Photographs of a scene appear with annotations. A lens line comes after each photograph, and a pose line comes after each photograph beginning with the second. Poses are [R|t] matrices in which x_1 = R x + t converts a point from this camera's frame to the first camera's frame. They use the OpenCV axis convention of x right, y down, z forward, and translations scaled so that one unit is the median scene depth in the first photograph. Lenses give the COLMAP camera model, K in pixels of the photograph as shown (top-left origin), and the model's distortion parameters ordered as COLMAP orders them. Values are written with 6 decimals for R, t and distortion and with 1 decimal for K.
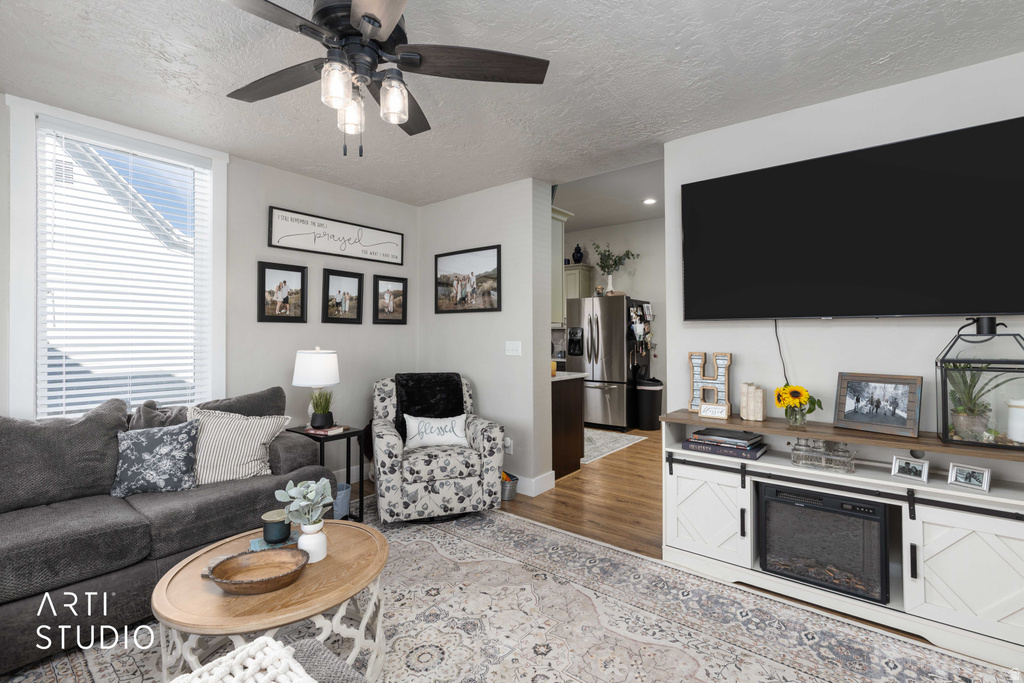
lens RADIAL K [[465.1, 0, 509.9], [0, 465.1, 334.4], [0, 0, 1]] dist [0.001574, 0.000083]
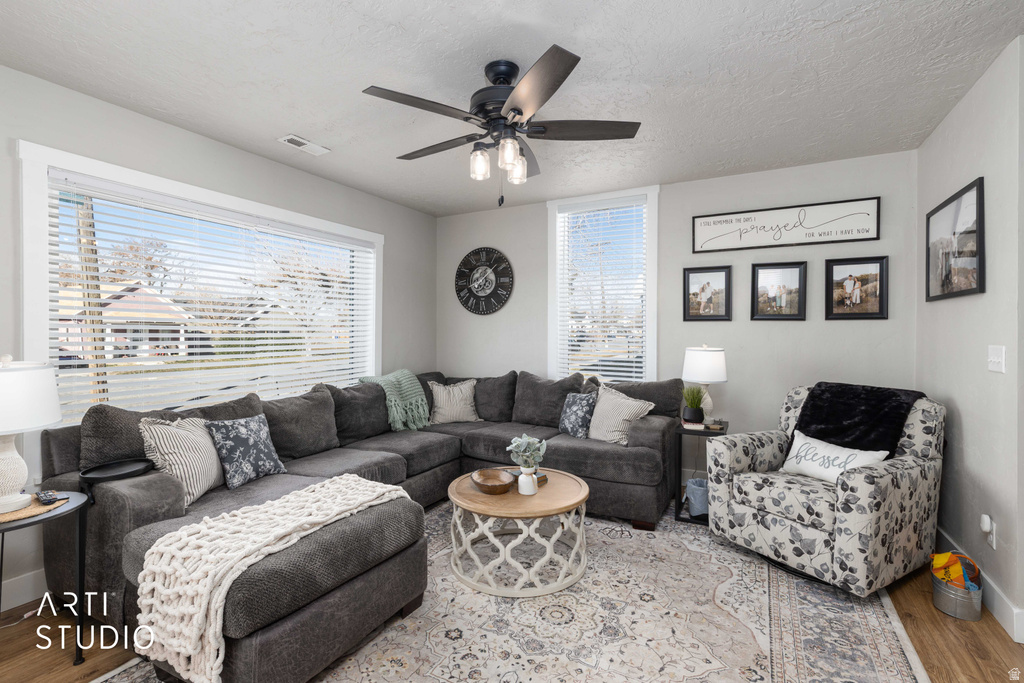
lens RADIAL K [[465.1, 0, 509.9], [0, 465.1, 334.4], [0, 0, 1]] dist [0.001574, 0.000083]
pose [[0.191133, 0.008459, -0.981528, 0.529920], [-0.001941, 0.999964, 0.008240, -0.003247], [0.981562, 0.000330, 0.191143, 0.386030]]
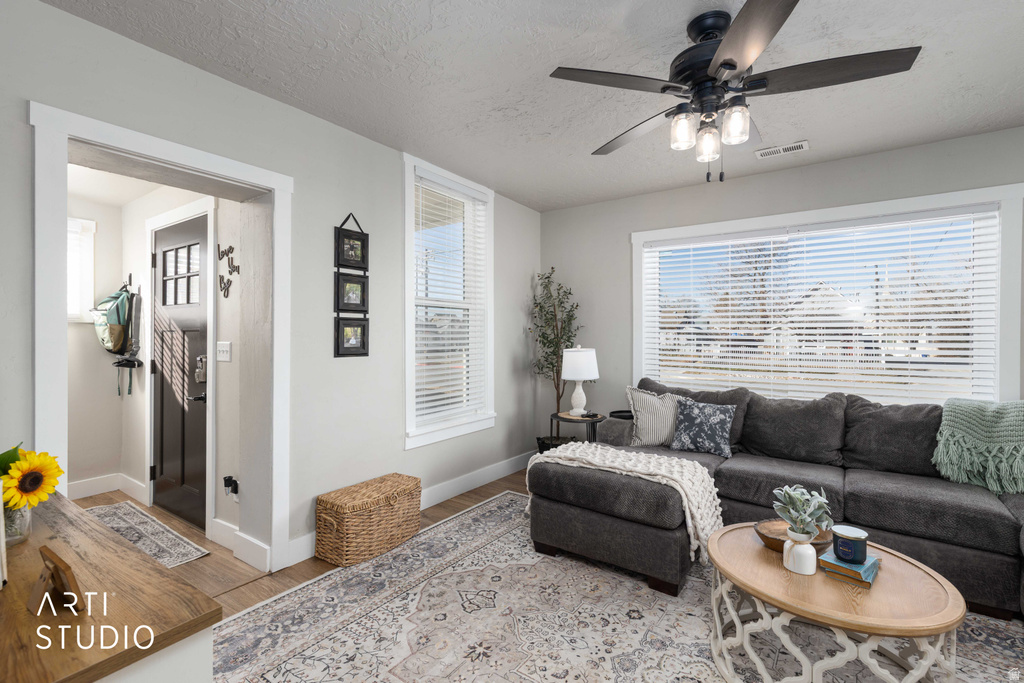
lens RADIAL K [[465.1, 0, 509.9], [0, 465.1, 334.4], [0, 0, 1]] dist [0.001574, 0.000083]
pose [[-0.998123, 0.000585, -0.061243, -0.396922], [0.000570, 1.000000, 0.000261, 0.003555], [0.061243, 0.000226, -0.998123, 2.005626]]
